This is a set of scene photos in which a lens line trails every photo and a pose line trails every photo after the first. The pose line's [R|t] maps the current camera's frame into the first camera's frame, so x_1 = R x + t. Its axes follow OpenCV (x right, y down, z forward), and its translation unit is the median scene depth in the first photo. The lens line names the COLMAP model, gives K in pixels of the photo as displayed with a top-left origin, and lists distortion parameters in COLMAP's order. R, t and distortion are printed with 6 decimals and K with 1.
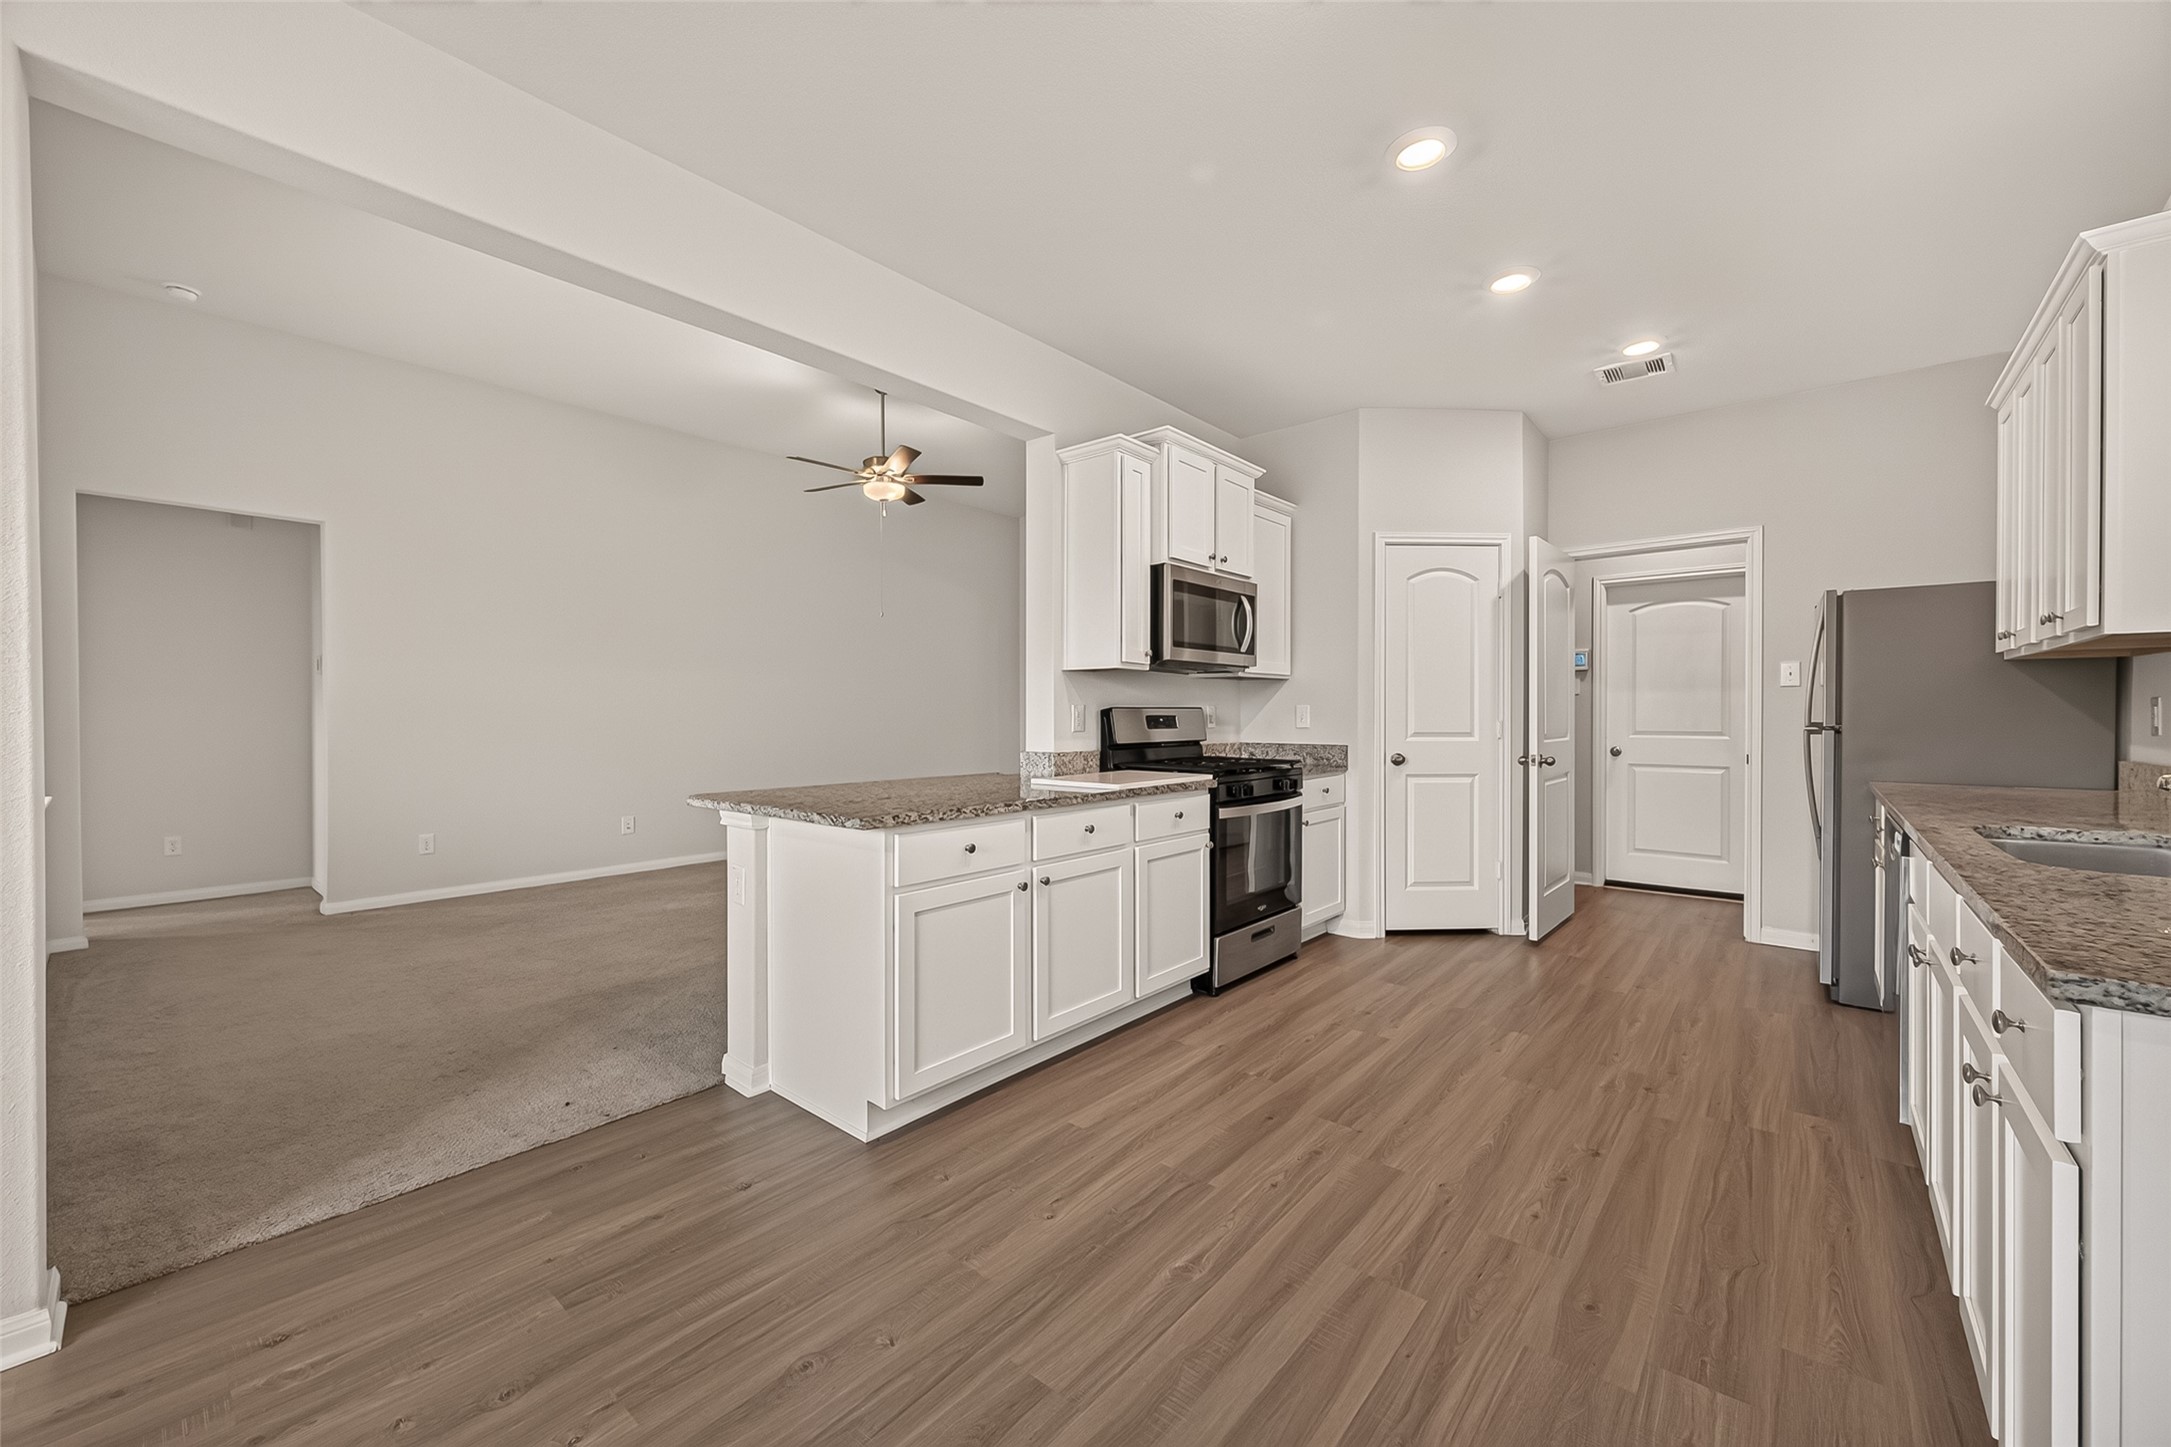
lens RADIAL K [[832.9, 0, 1087.8], [0, 832.9, 717.6], [0, 0, 1]] dist [-0.001724, -0.000035]
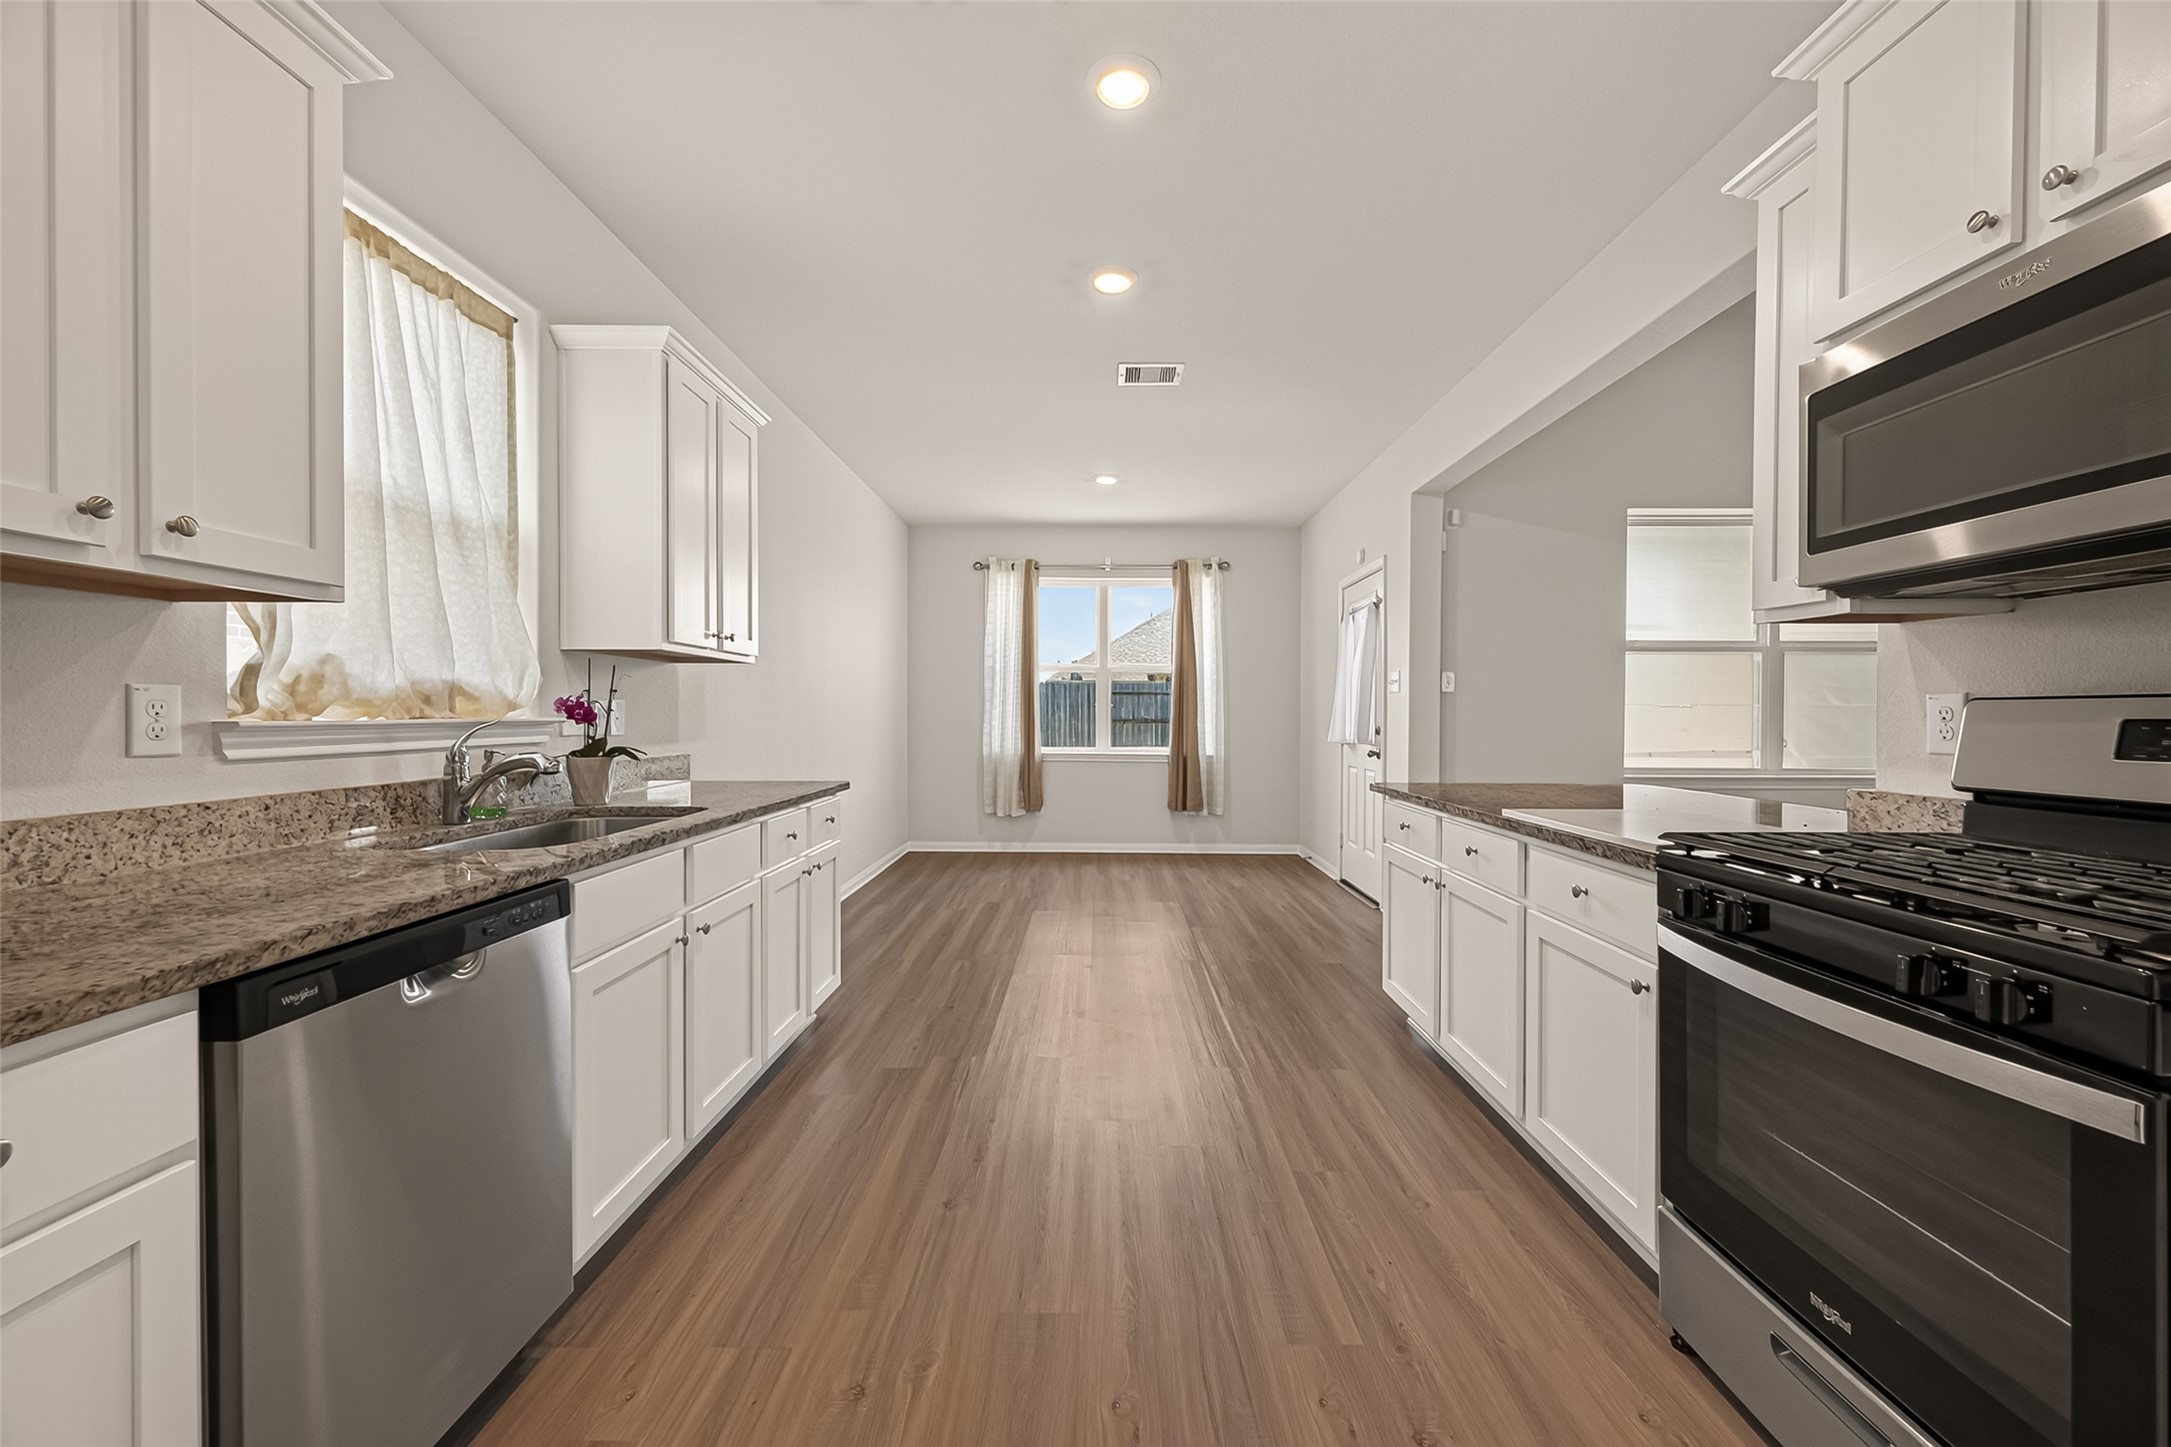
lens RADIAL K [[832.9, 0, 1084.3], [0, 832.9, 719.5], [0, 0, 1]] dist [-0.001724, -0.000035]
pose [[-0.766210, 0.004425, -0.642575, 0.745911], [-0.006126, 0.999881, 0.014191, -0.006633], [0.642561, 0.014810, -0.766091, 1.234863]]
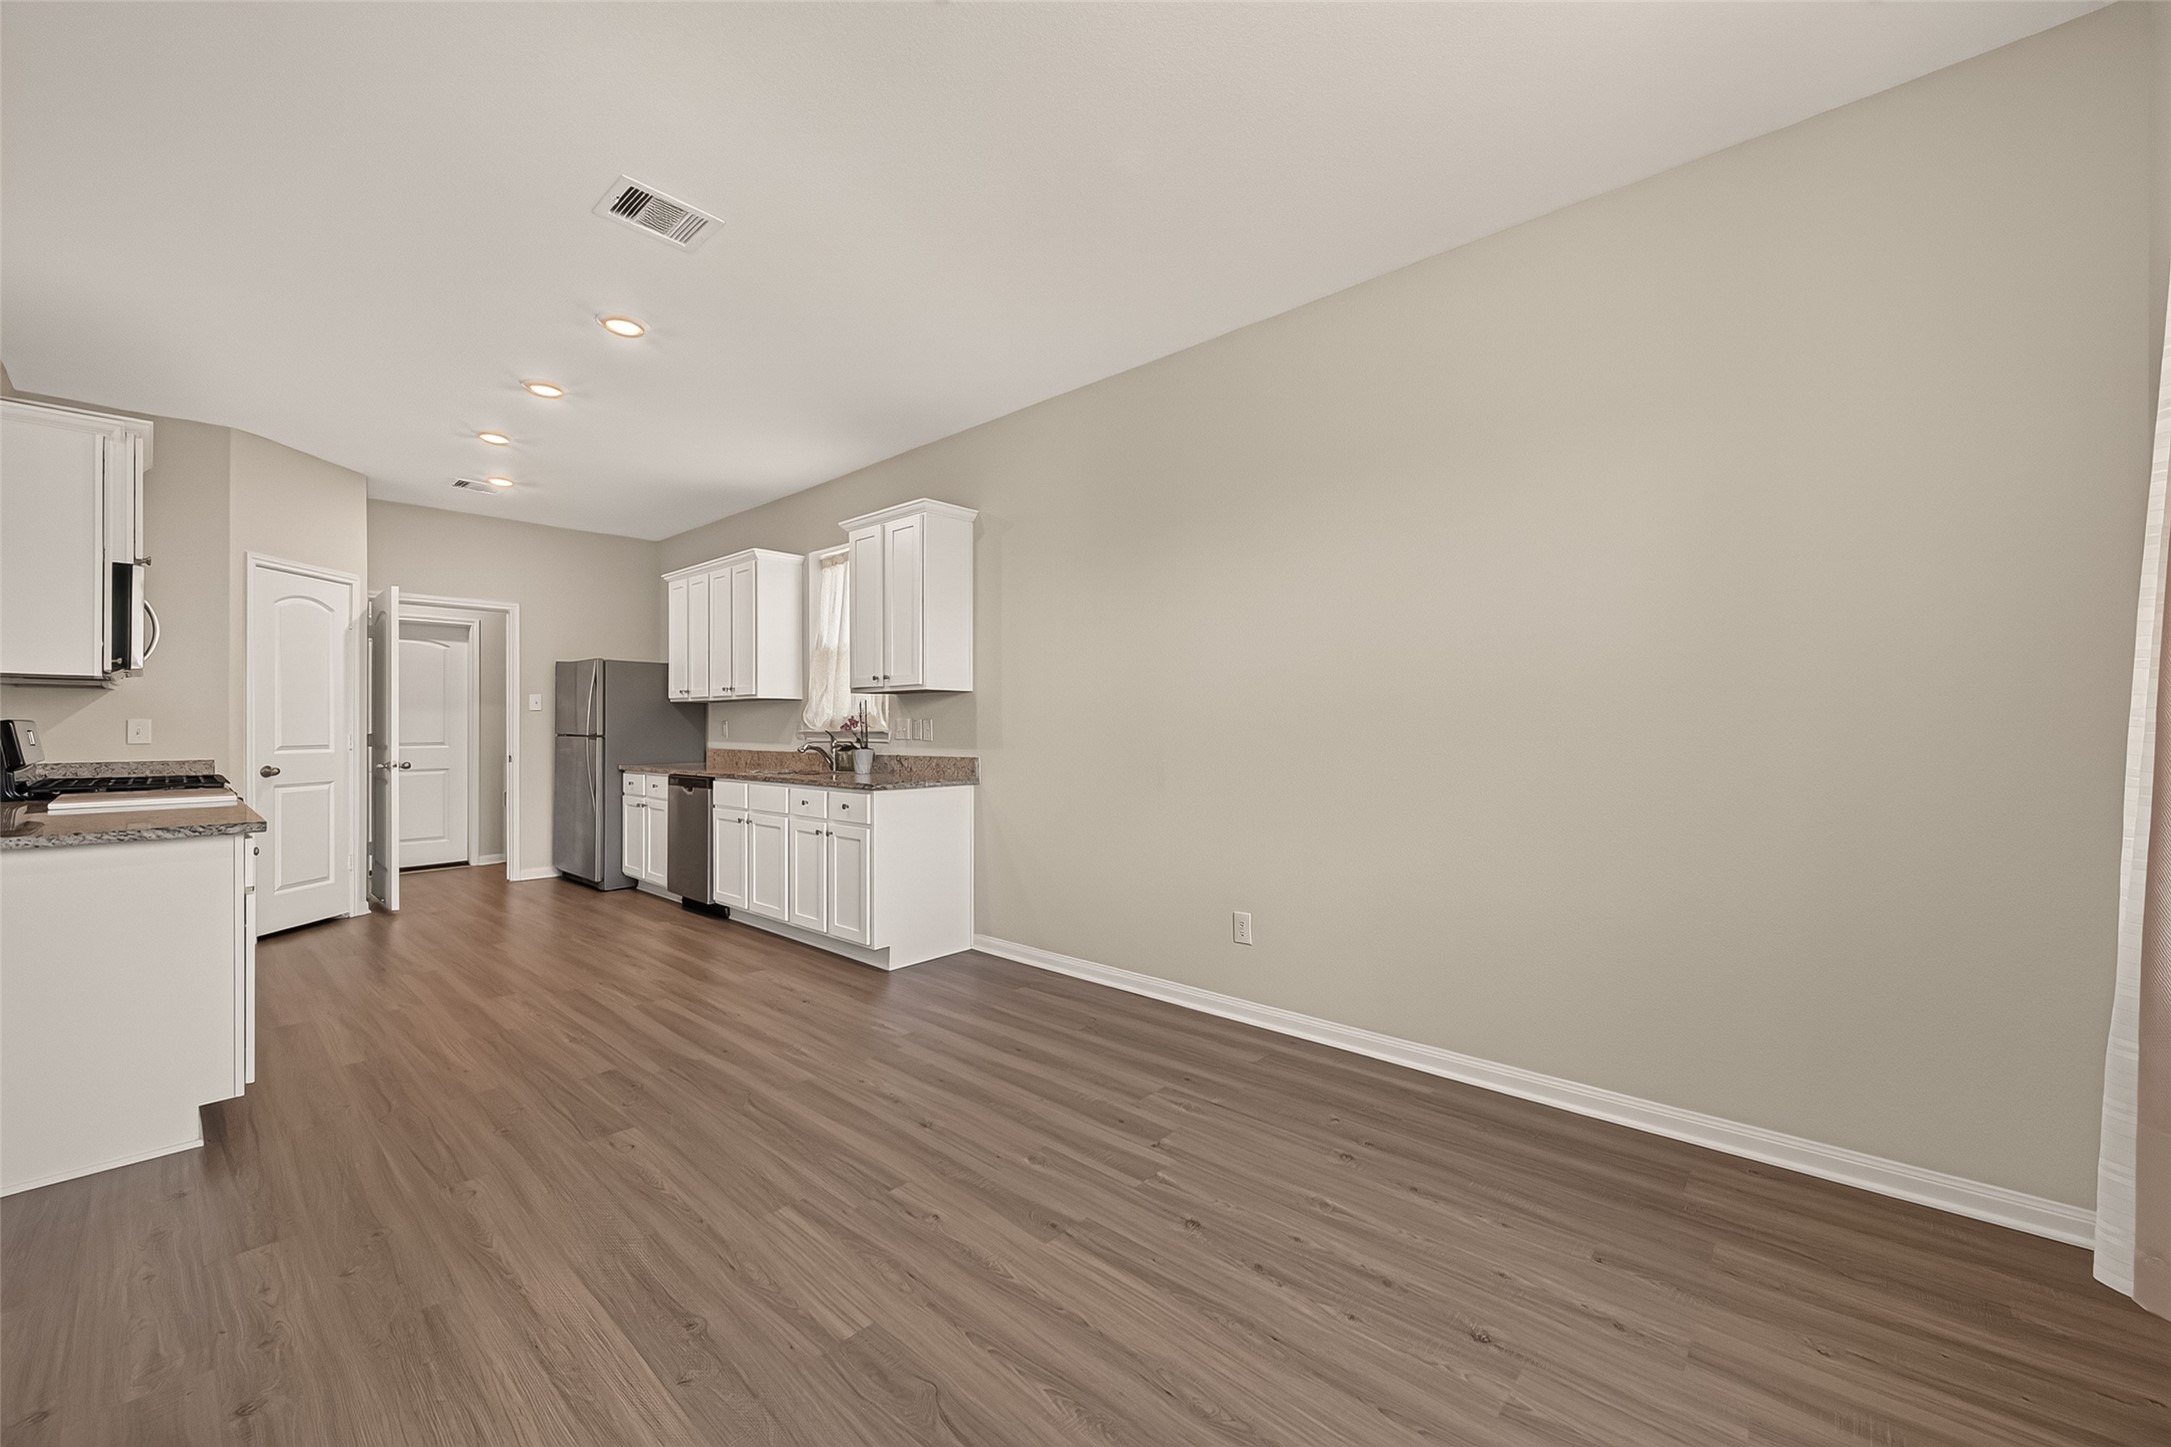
lens RADIAL K [[832.9, 0, 1091.2], [0, 832.9, 728.4], [0, 0, 1]] dist [-0.001724, -0.000035]
pose [[0.017057, 0.000288, 0.999854, -0.914957], [0.005815, 0.999983, -0.000387, 0.002703], [-0.999838, 0.005821, 0.017055, -0.080266]]
